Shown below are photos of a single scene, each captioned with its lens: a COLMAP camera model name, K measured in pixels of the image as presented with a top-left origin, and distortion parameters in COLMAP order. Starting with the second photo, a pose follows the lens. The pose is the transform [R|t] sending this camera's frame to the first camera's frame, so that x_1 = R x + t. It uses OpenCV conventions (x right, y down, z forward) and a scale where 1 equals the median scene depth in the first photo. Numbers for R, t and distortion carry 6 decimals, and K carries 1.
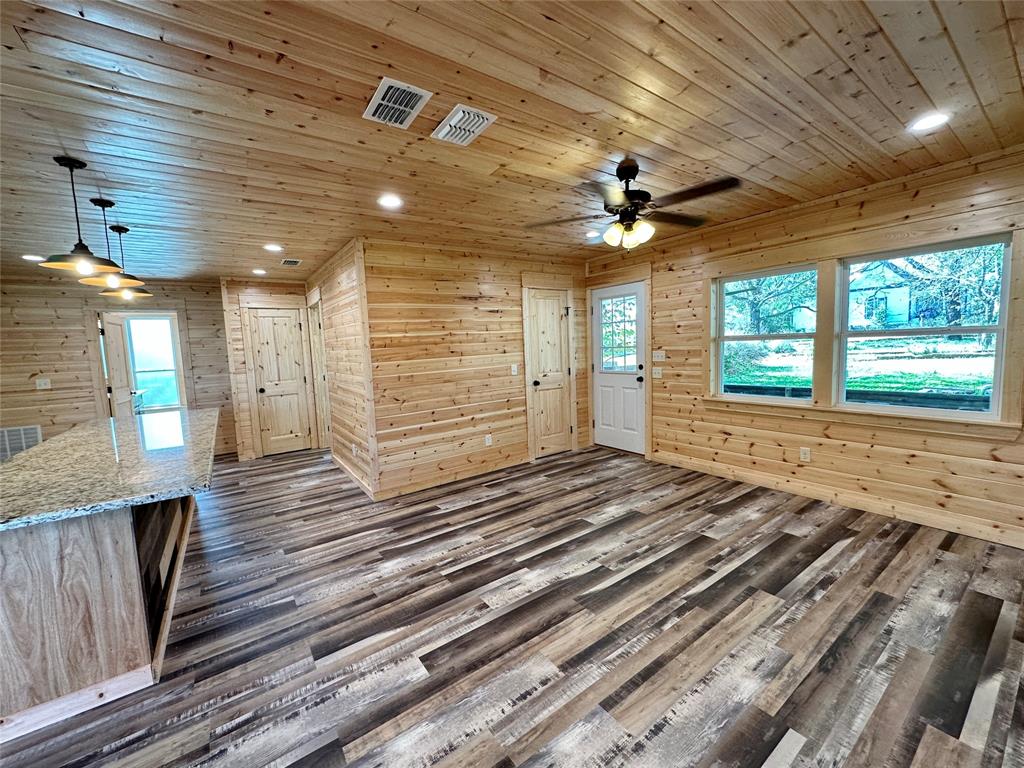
lens RADIAL K [[409.2, 0, 513.5], [0, 409.2, 384.3], [0, 0, 1]] dist [-0.001274, -0.000146]
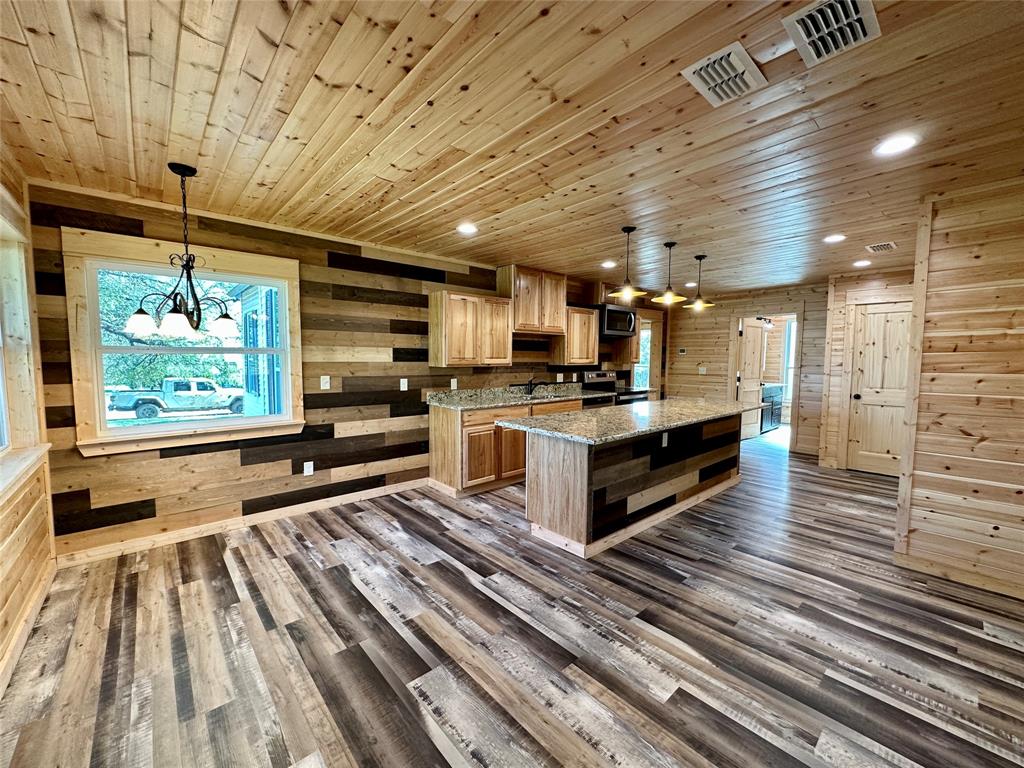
lens RADIAL K [[411.3, 0, 514.9], [0, 411.3, 385.6], [0, 0, 1]] dist [-0.000937, -0.000130]
pose [[0.111681, 0.109517, -0.987691, 0.348359], [-0.105998, 0.989551, 0.097738, -0.032785], [0.988075, 0.093778, 0.122122, 0.282743]]
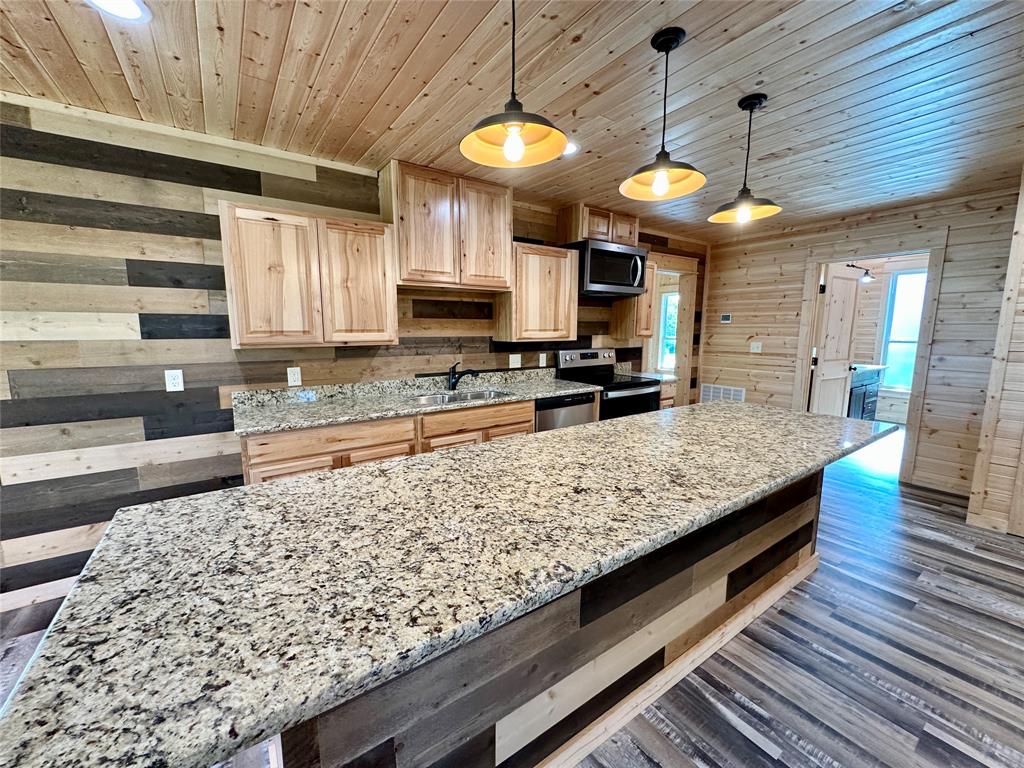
lens RADIAL K [[409.2, 0, 513.5], [0, 409.2, 384.3], [0, 0, 1]] dist [-0.001274, -0.000146]
pose [[-0.004374, 0.177800, -0.984057, -0.316197], [-0.096766, 0.979373, 0.177384, -0.050351], [0.995298, 0.095999, 0.012921, 0.704730]]
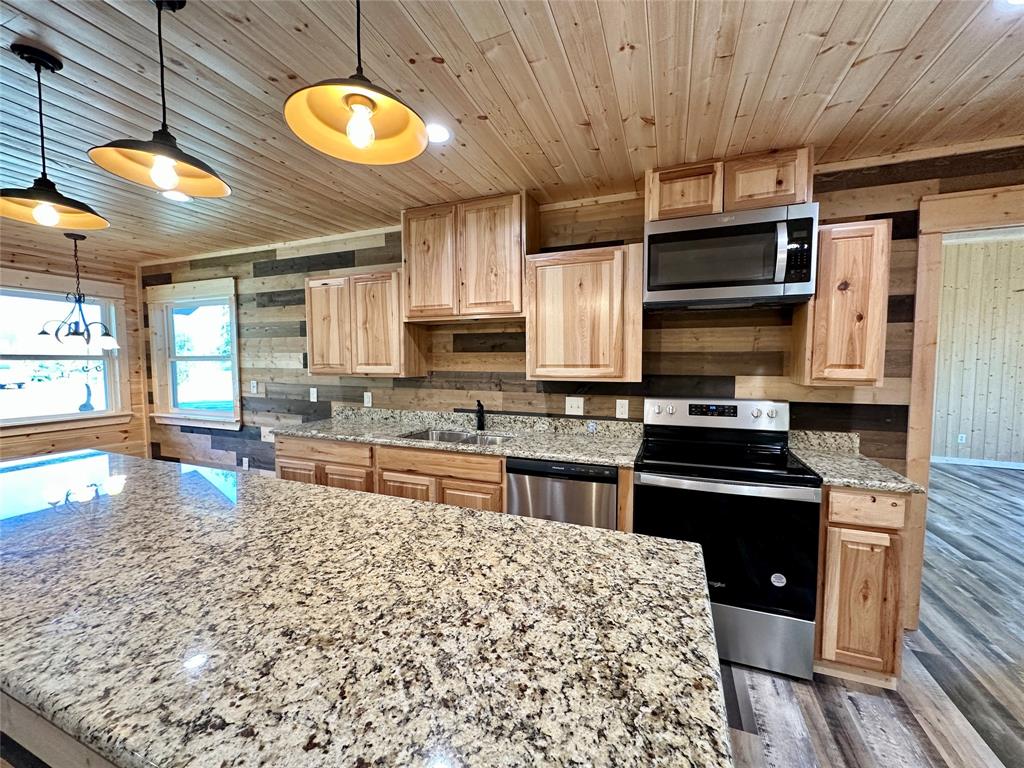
lens RADIAL K [[409.2, 0, 513.5], [0, 409.2, 384.3], [0, 0, 1]] dist [-0.001274, -0.000146]
pose [[-0.835674, 0.068270, -0.544967, -0.906743], [-0.022027, 0.987280, 0.157456, -0.092531], [0.548784, 0.143586, -0.823540, 1.387563]]
